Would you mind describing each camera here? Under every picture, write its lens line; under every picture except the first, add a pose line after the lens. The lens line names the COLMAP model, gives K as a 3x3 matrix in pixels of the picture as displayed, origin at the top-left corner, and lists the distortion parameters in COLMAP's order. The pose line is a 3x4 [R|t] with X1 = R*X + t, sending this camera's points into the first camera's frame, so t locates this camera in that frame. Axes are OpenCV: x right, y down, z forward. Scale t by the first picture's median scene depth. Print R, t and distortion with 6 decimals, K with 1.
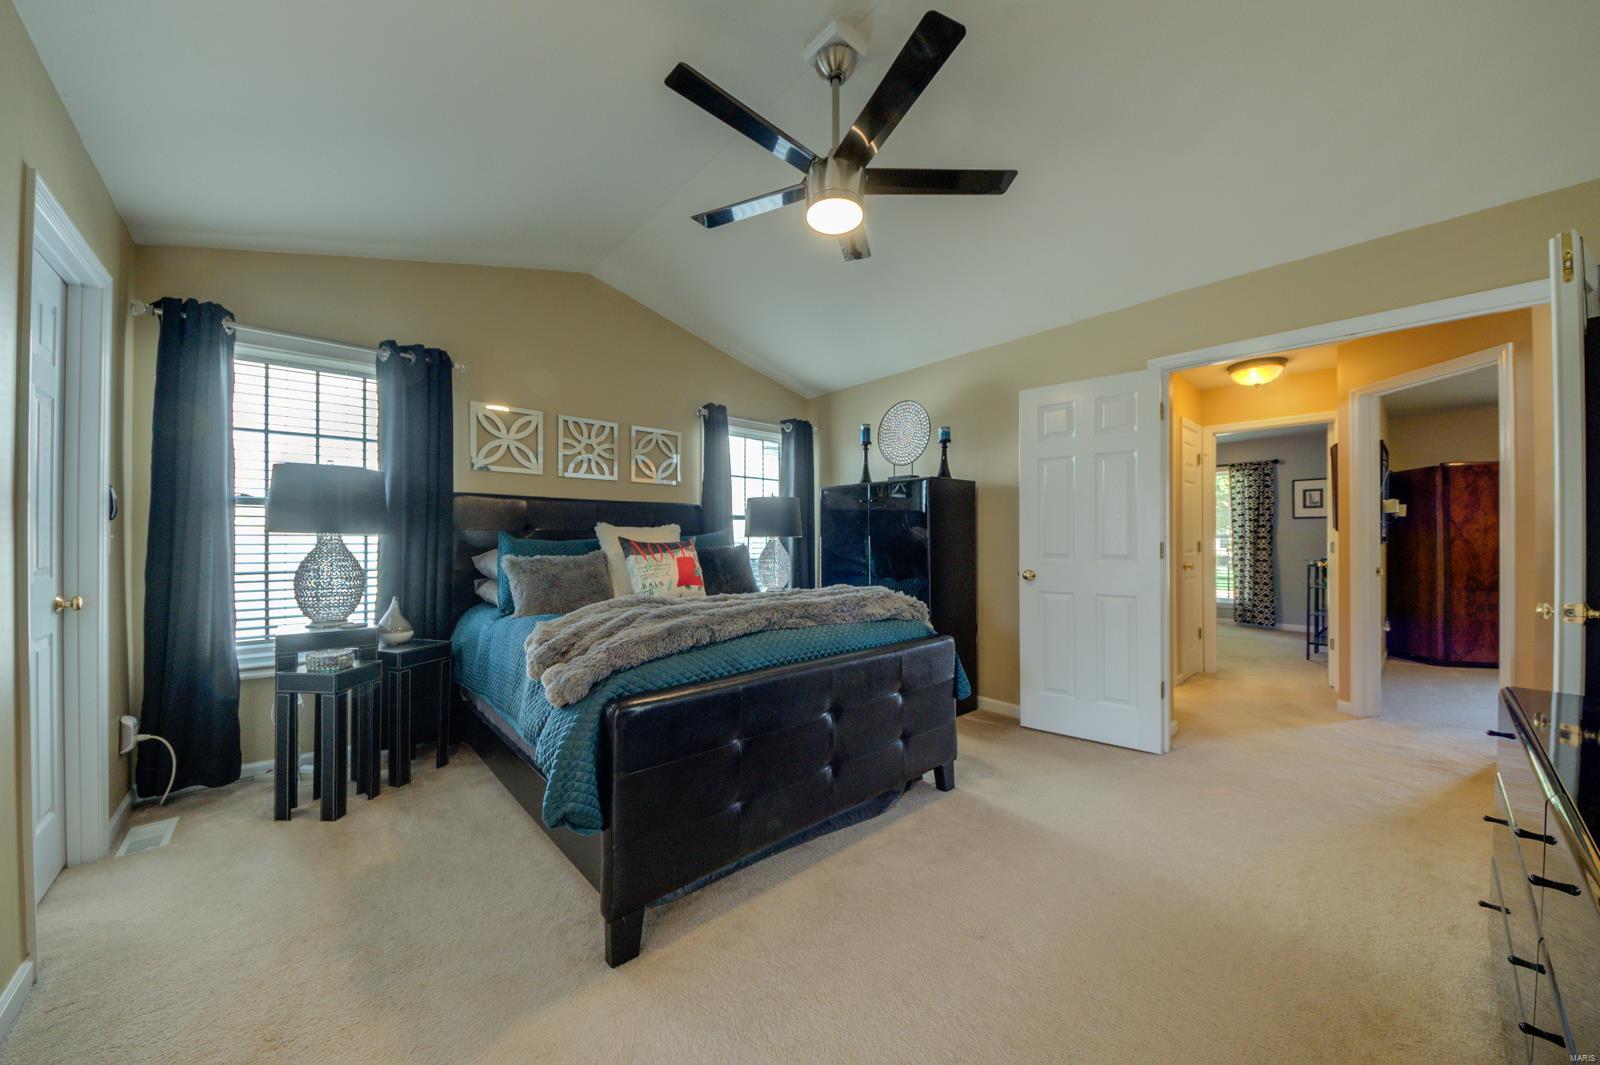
lens RADIAL K [[561.1, 0, 792.9], [0, 561.1, 538.0], [0, 0, 1]] dist [0.002973, -0.004053]
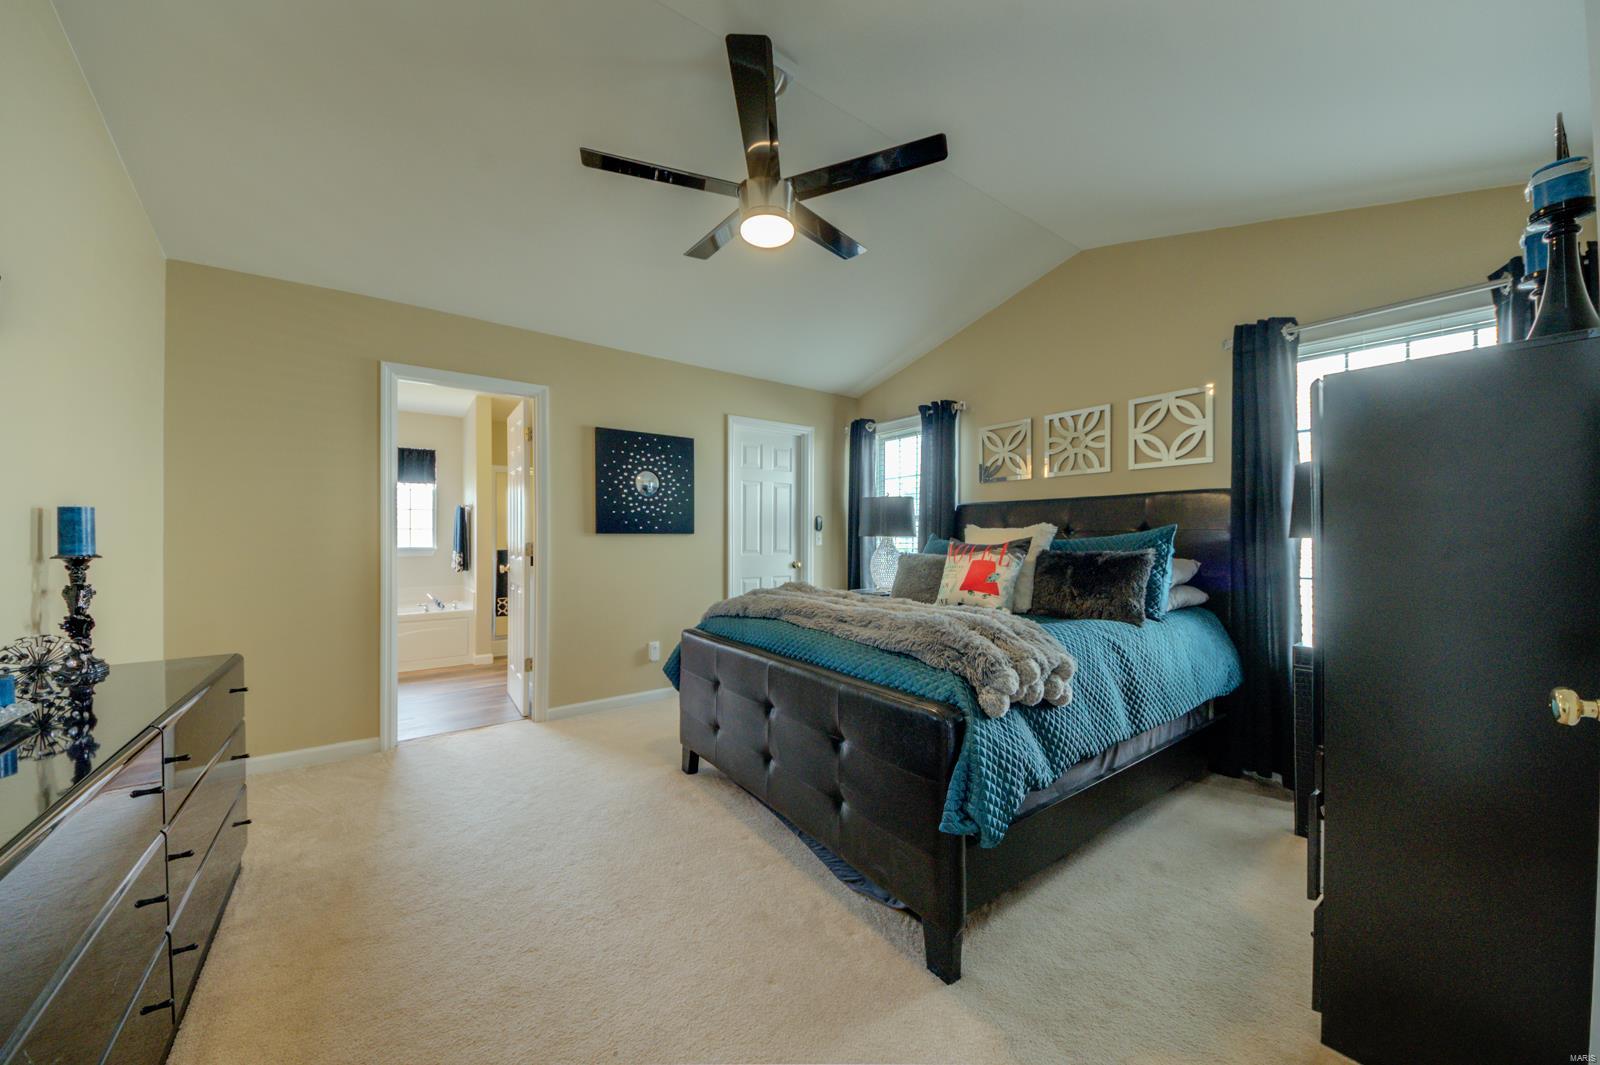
lens RADIAL K [[561.1, 0, 792.1], [0, 561.1, 532.8], [0, 0, 1]] dist [0.002973, -0.004053]
pose [[-0.131734, 0.001813, -0.991283, 0.615512], [0.009785, 0.999952, 0.000529, -0.014668], [0.991237, -0.009630, -0.131745, 0.652871]]
